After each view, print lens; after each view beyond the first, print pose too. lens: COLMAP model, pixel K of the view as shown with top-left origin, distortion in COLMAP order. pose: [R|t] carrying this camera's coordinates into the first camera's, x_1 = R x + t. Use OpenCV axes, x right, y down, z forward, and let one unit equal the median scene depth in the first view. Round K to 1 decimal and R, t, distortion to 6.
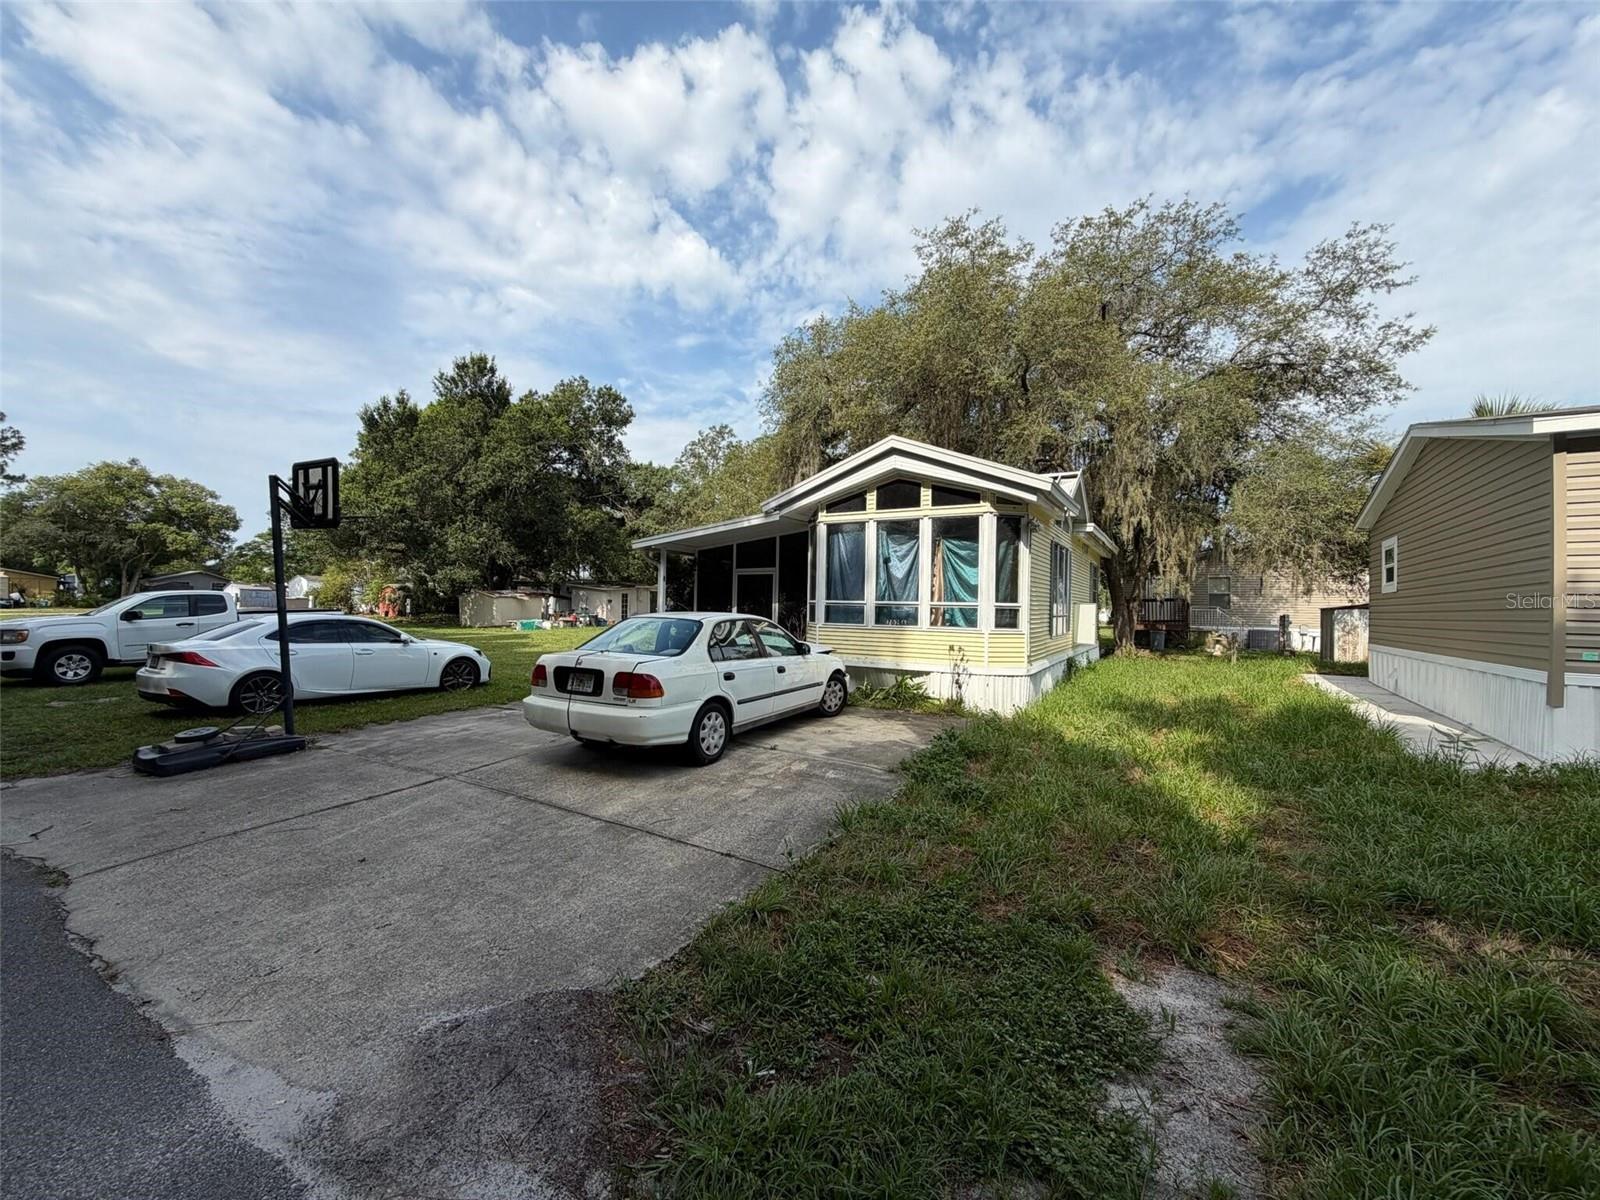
lens RADIAL K [[639.7, 0, 793.3], [0, 639.7, 599.9], [0, 0, 1]] dist [-0.001405, 0.000849]
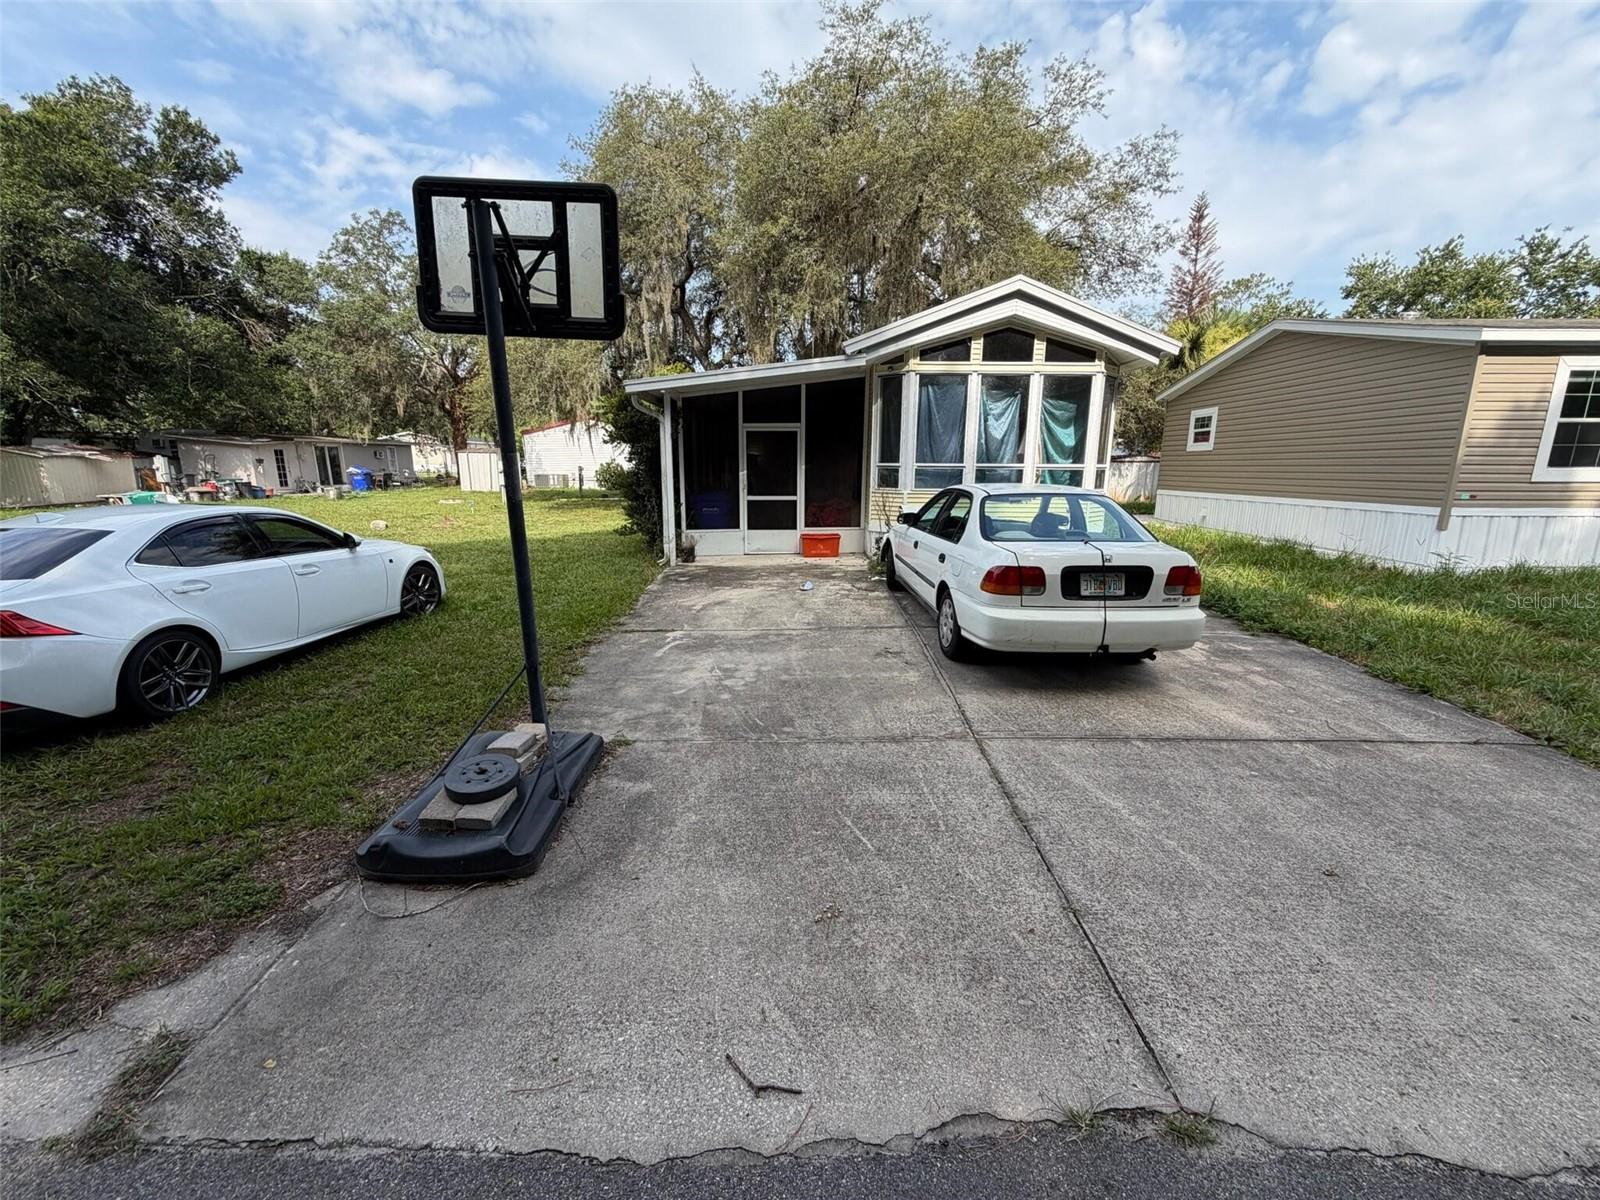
lens RADIAL K [[639.7, 0, 793.3], [0, 639.7, 599.9], [0, 0, 1]] dist [-0.001405, 0.000849]
pose [[0.856613, -0.121607, 0.501424, -0.621101], [0.006209, 0.974187, 0.225656, -0.017407], [-0.515922, -0.190186, 0.835256, 0.325443]]
